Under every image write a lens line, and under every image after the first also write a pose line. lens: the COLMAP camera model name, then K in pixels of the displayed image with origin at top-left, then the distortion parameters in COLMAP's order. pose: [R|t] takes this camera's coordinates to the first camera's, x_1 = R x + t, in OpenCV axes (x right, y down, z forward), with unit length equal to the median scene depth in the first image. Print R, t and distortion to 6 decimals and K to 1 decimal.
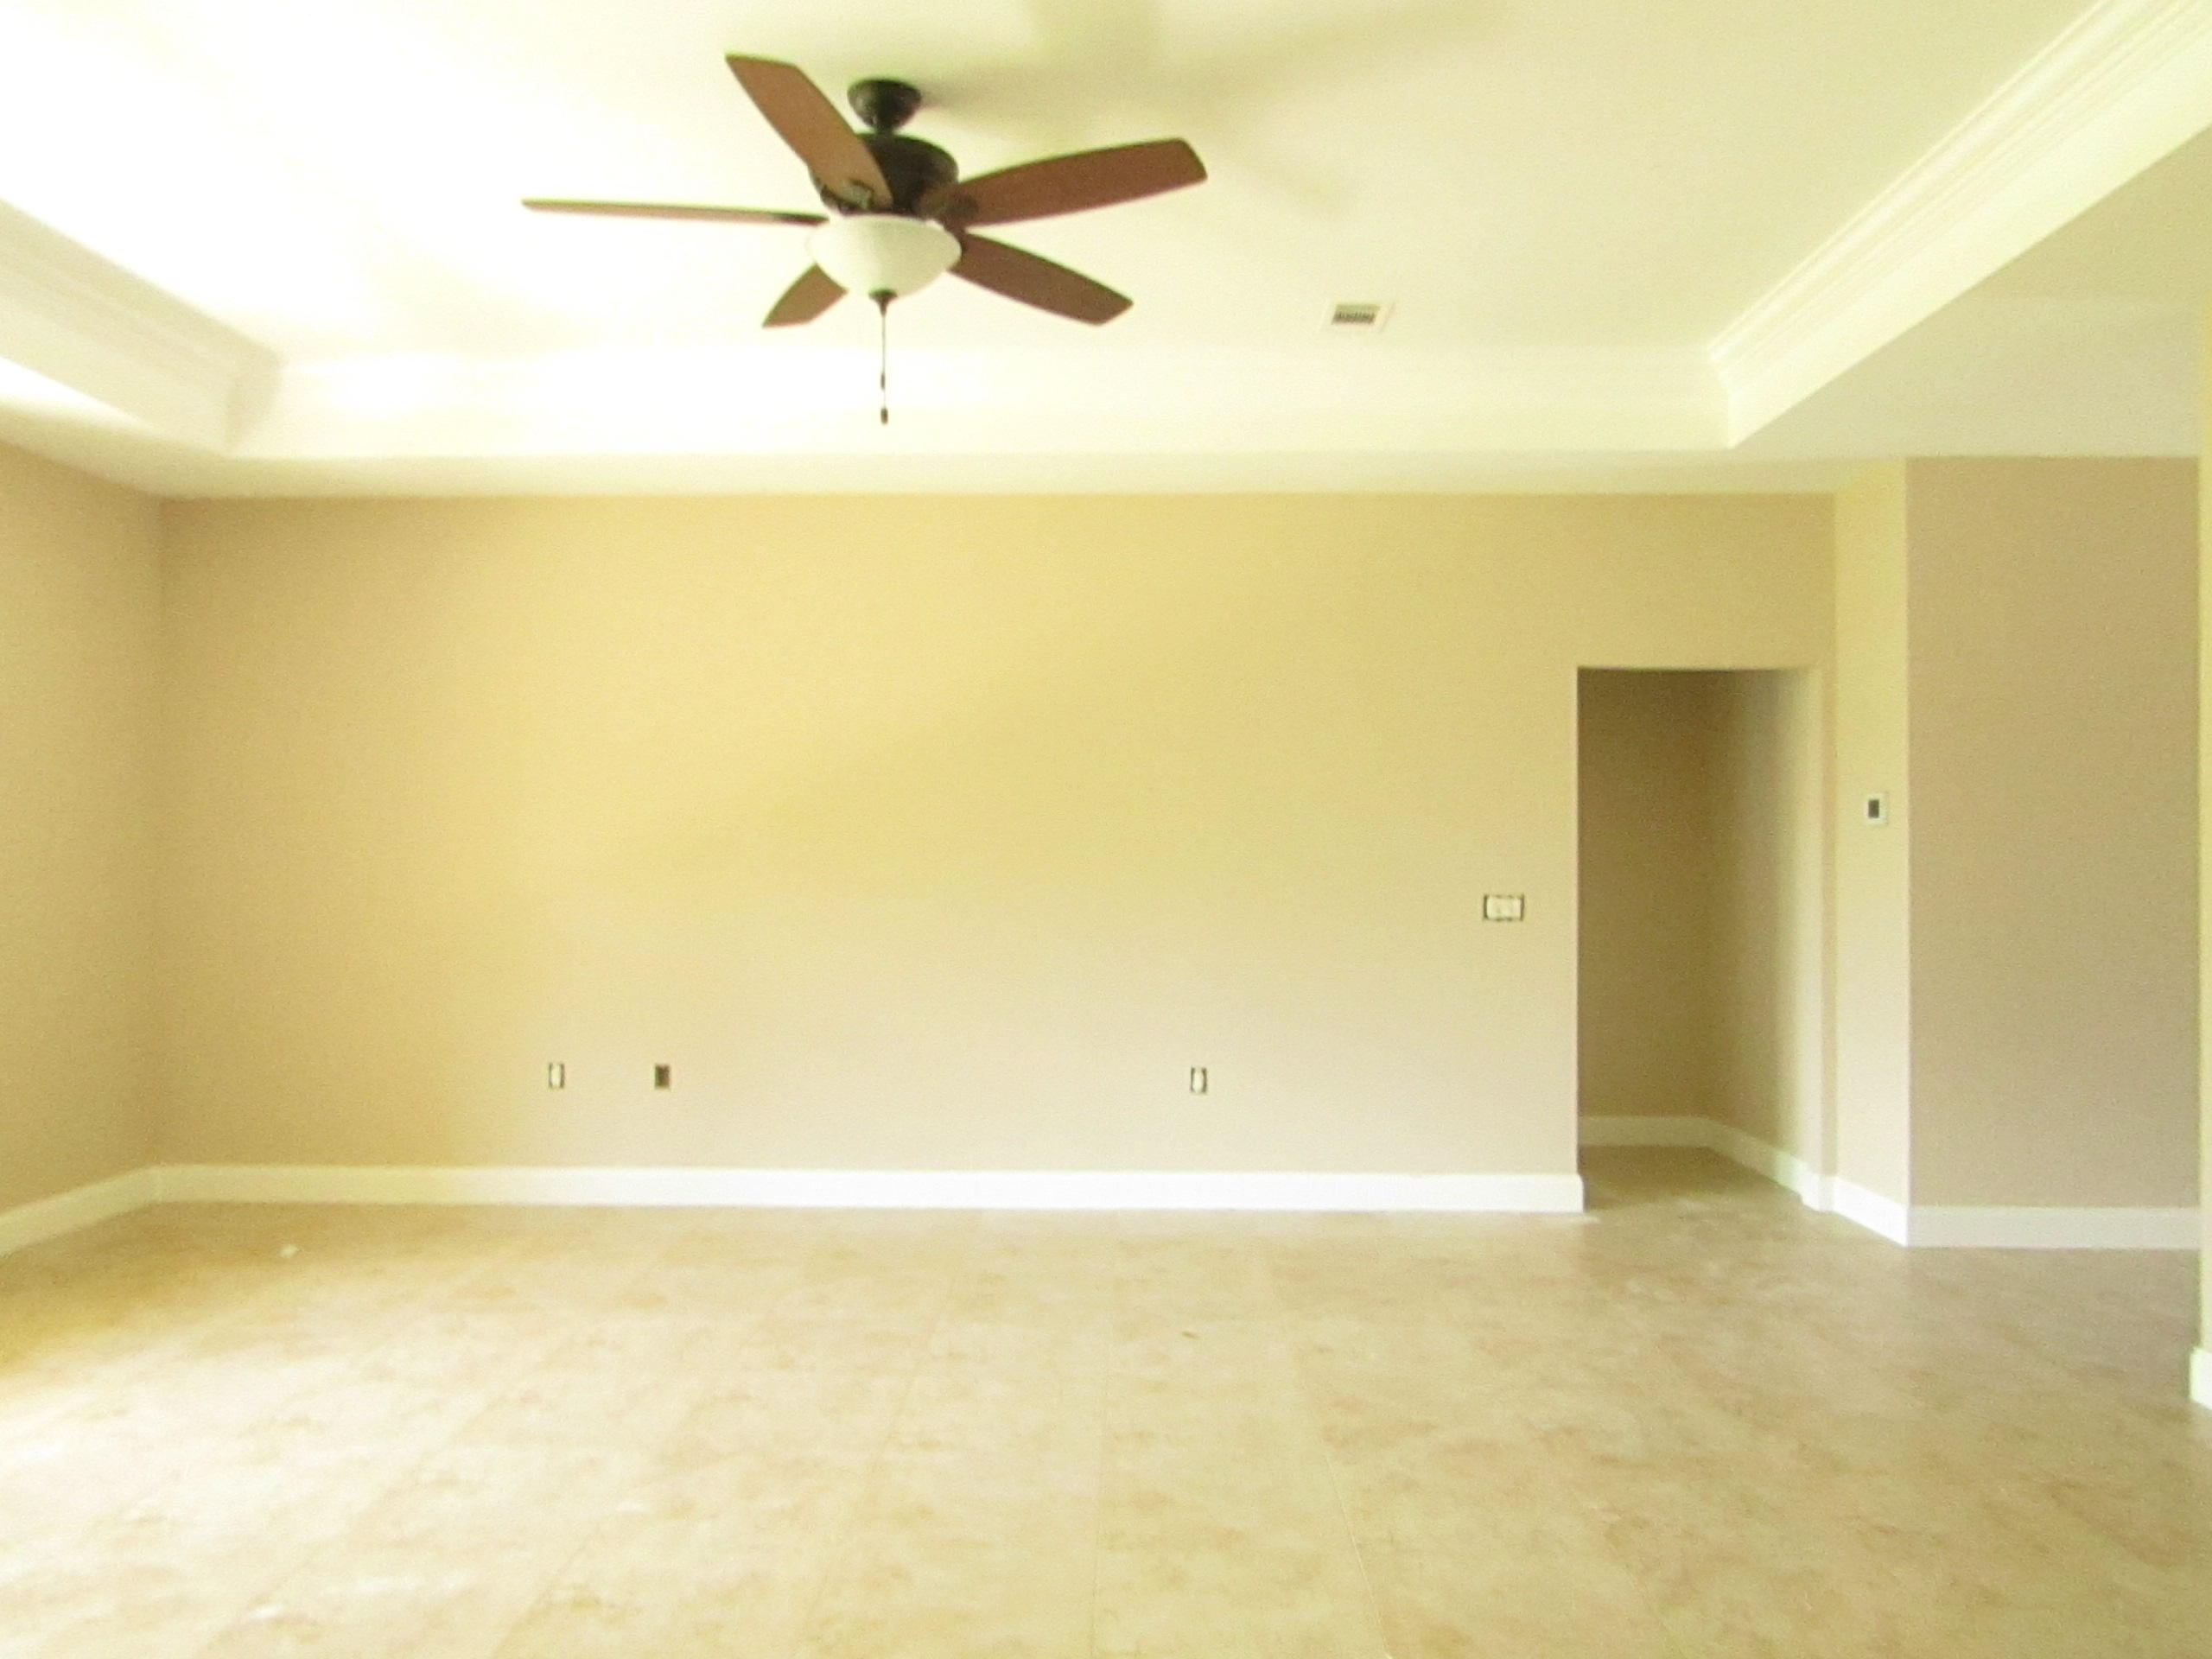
lens RADIAL K [[1568.3, 0, 1110.5], [0, 1568.3, 827.9], [0, 0, 1]] dist [-0.012011, -0.007387]
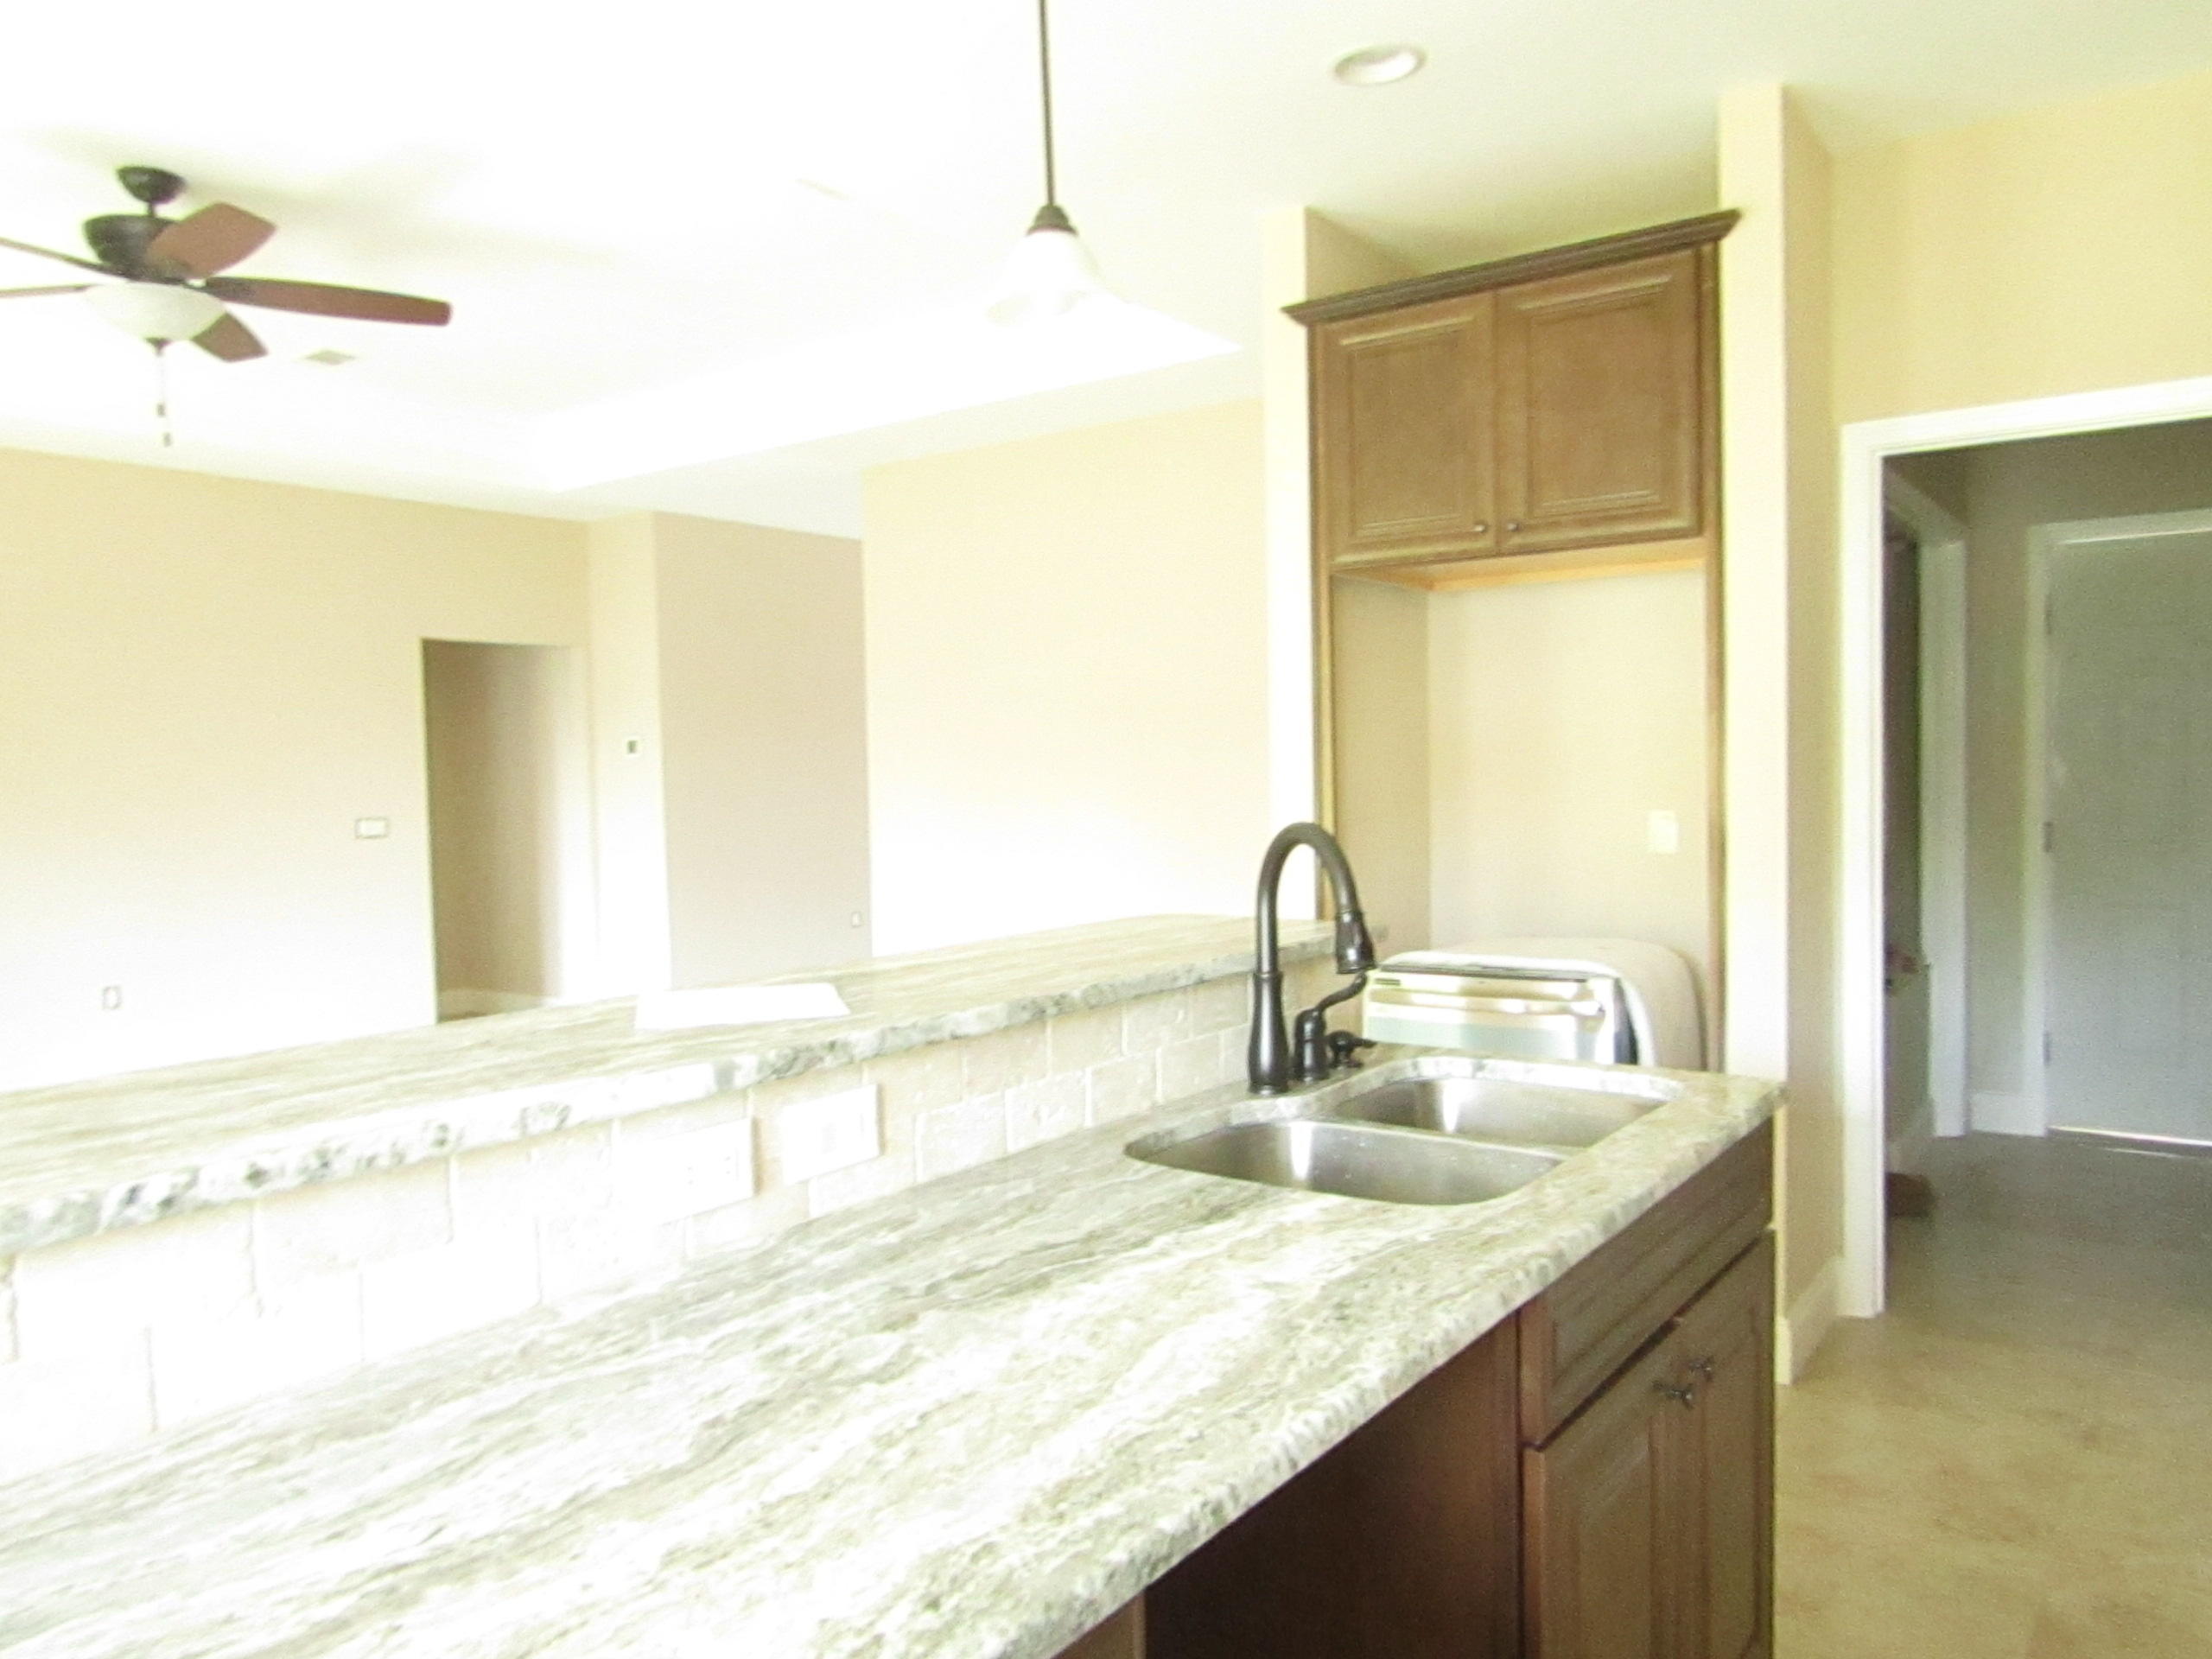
lens RADIAL K [[1568.3, 0, 1106.1], [0, 1568.3, 836.7], [0, 0, 1]] dist [-0.012011, -0.007387]
pose [[0.580646, -0.050414, 0.812594, -0.424087], [0.013696, 0.998545, 0.052164, 0.001021], [-0.814041, -0.019160, 0.580491, -0.201660]]
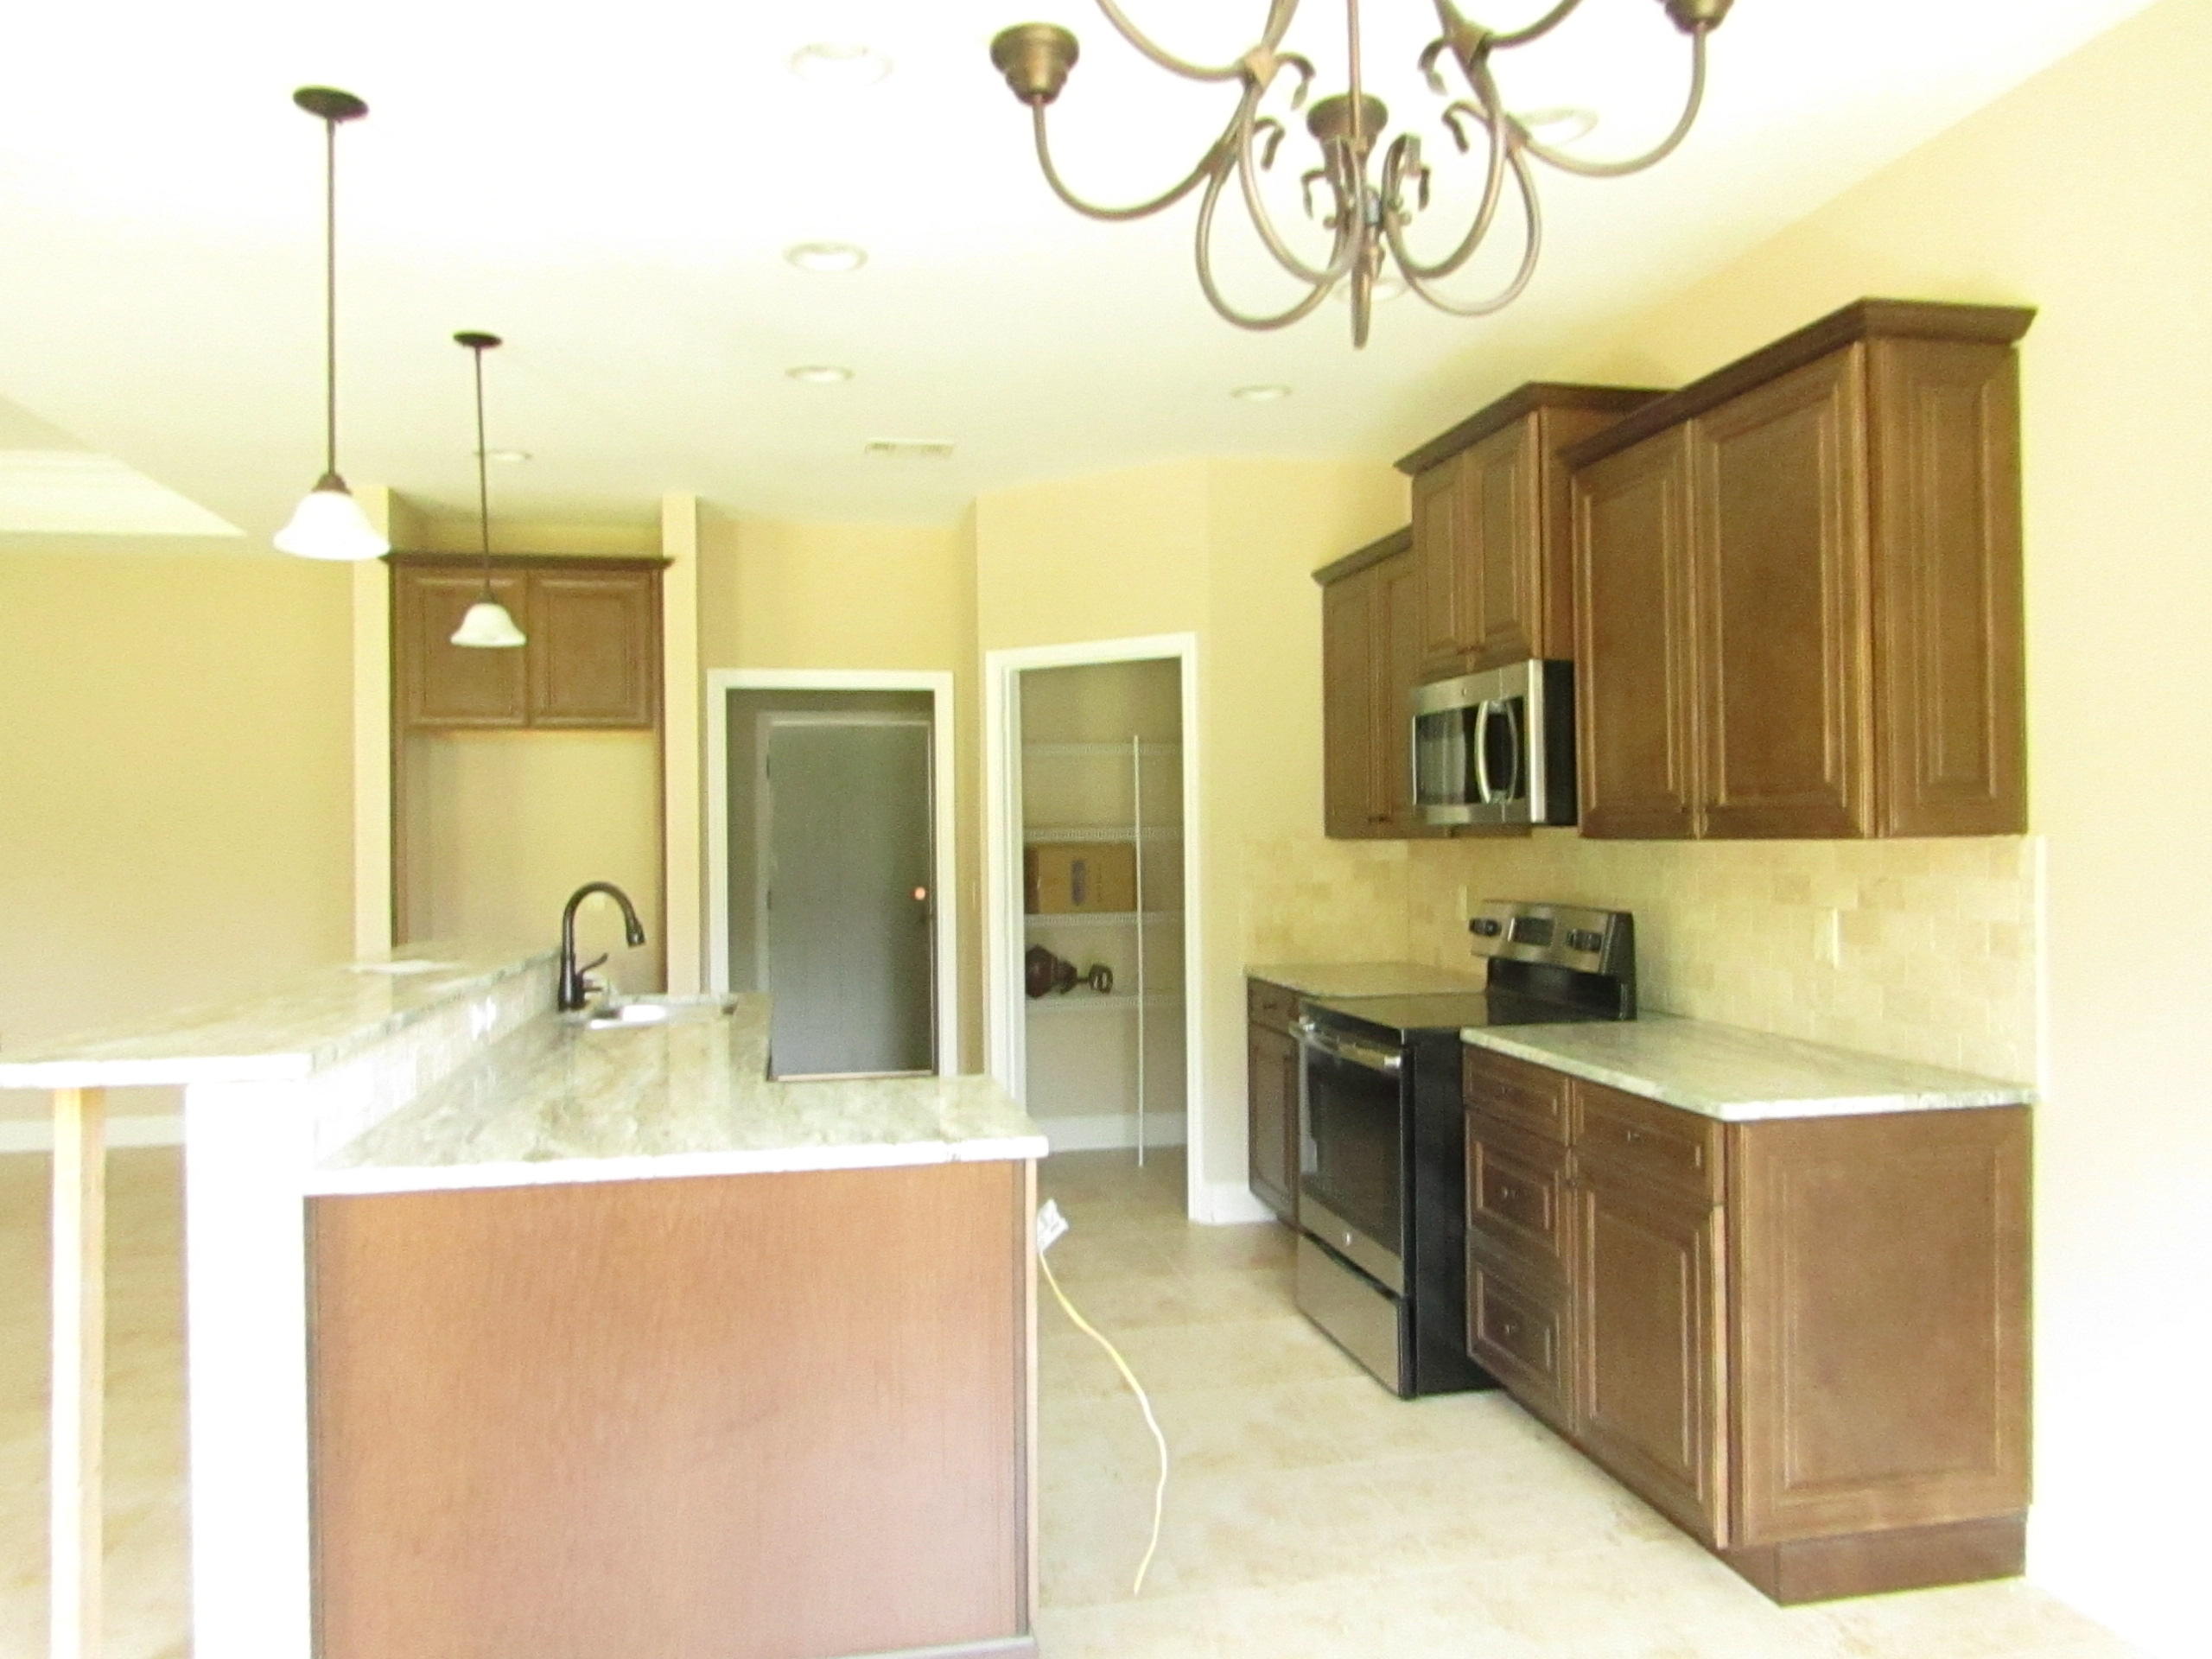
lens RADIAL K [[1568.3, 0, 1119.9], [0, 1568.3, 830.4], [0, 0, 1]] dist [-0.012011, -0.007387]
pose [[-0.217813, 0.003706, 0.975983, -2.879023], [-0.000740, 0.999992, -0.003962, -0.033115], [-0.975990, -0.001586, -0.217809, 0.213304]]
